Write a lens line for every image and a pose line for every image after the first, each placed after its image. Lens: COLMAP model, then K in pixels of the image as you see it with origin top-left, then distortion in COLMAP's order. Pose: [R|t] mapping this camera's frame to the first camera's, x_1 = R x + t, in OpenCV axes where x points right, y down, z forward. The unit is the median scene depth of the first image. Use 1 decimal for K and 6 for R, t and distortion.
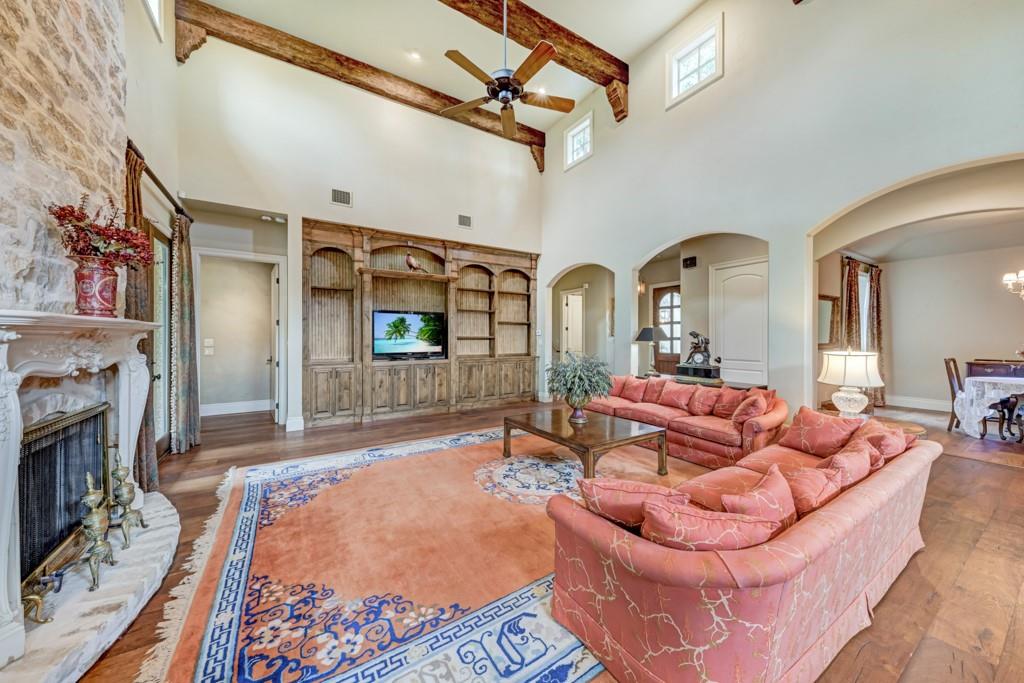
lens RADIAL K [[361.1, 0, 509.3], [0, 361.1, 339.3], [0, 0, 1]] dist [0.008941, -0.000077]
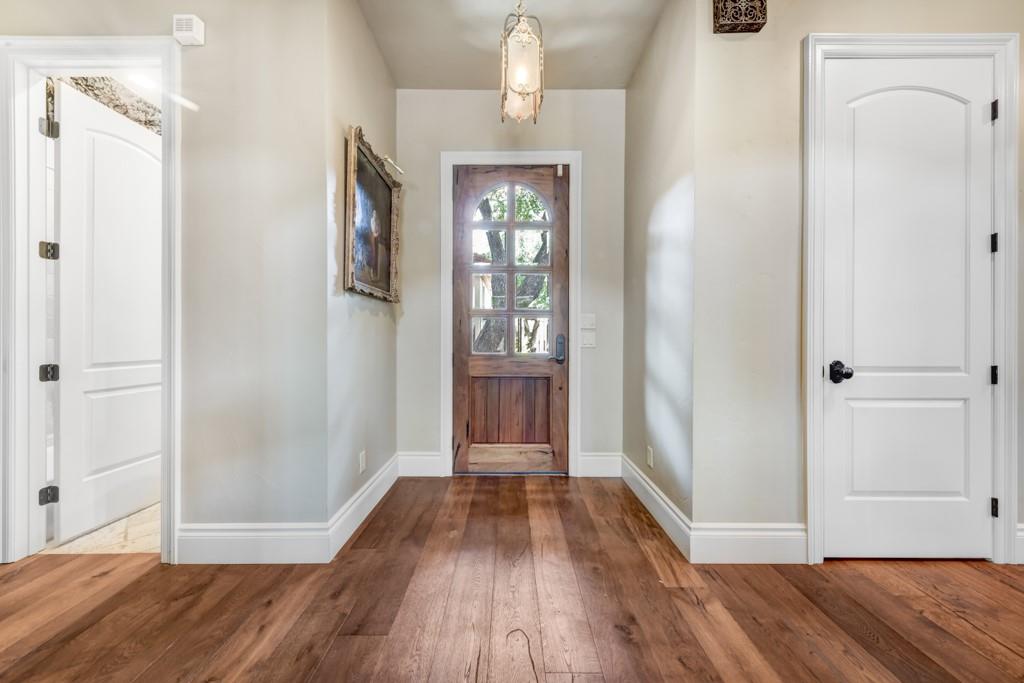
lens RADIAL K [[355.0, 0, 512.1], [0, 355.0, 344.3], [0, 0, 1]] dist [0.010358, -0.004937]
pose [[0.521893, -0.009899, 0.852953, 0.347158], [0.008472, 0.999943, 0.006421, 0.061226], [-0.852969, 0.003875, 0.521948, 1.918364]]
